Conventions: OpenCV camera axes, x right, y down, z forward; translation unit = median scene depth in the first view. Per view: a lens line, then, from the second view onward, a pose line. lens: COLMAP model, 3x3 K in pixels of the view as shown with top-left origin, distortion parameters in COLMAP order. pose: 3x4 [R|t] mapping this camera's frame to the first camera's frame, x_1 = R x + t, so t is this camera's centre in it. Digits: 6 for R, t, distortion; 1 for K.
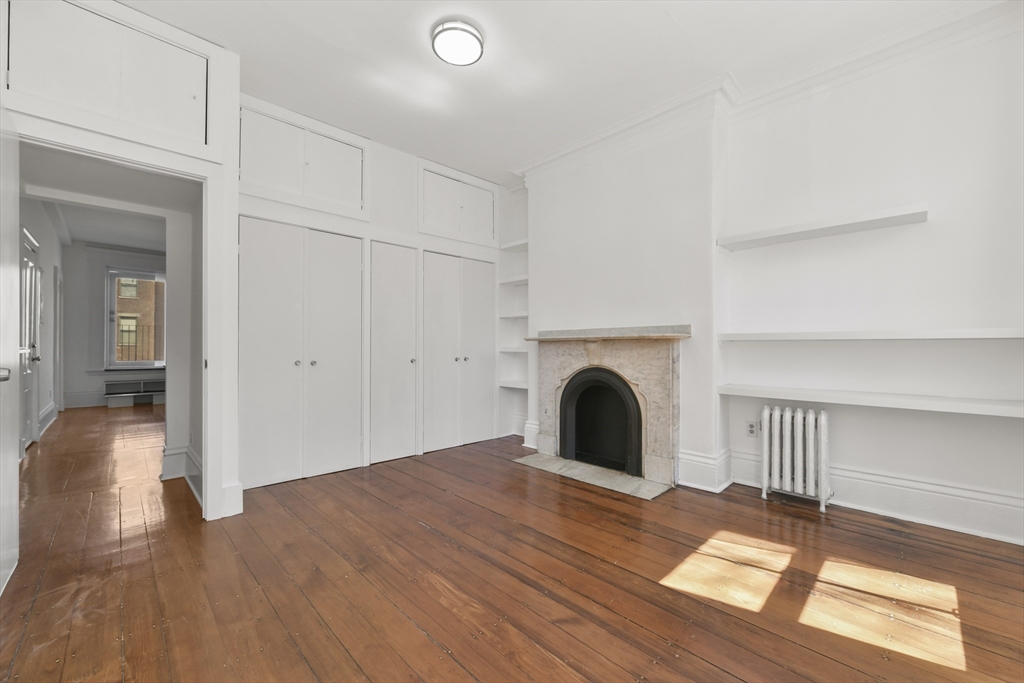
lens RADIAL K [[405.3, 0, 512.0], [0, 405.3, 341.5], [0, 0, 1]] dist [0.000144, -0.000031]
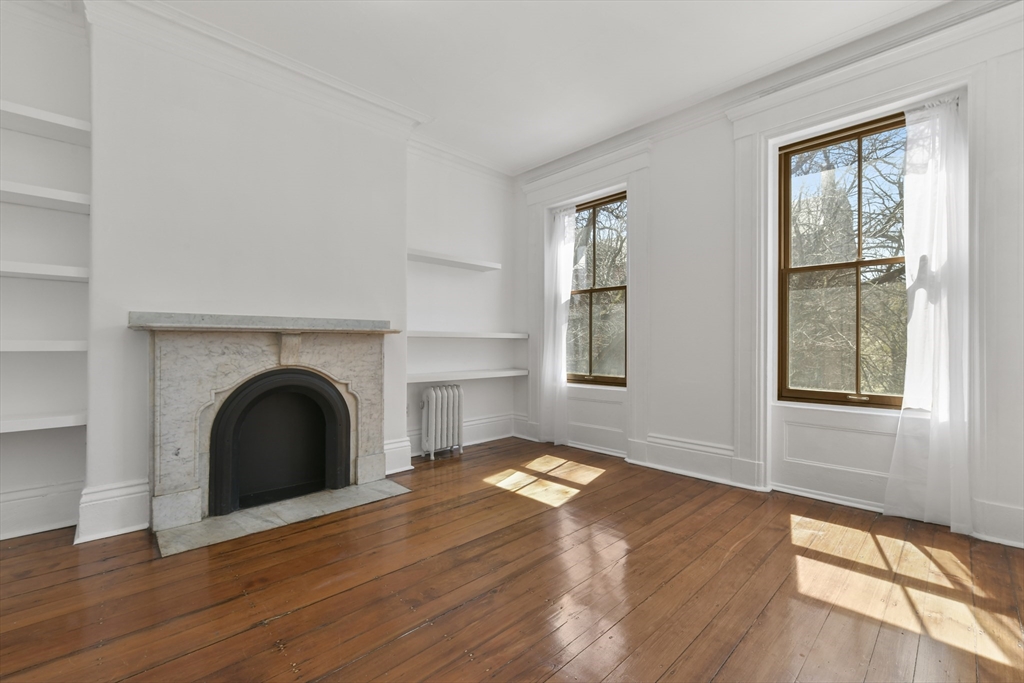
lens RADIAL K [[437.1, 0, 513.8], [0, 437.1, 332.8], [0, 0, 1]] dist [-0.000158, -0.000082]
pose [[0.011092, 0.020678, 0.999725, -0.651882], [-0.017421, 0.999638, -0.020483, 0.006926], [-0.999787, -0.017189, 0.011449, 0.619028]]
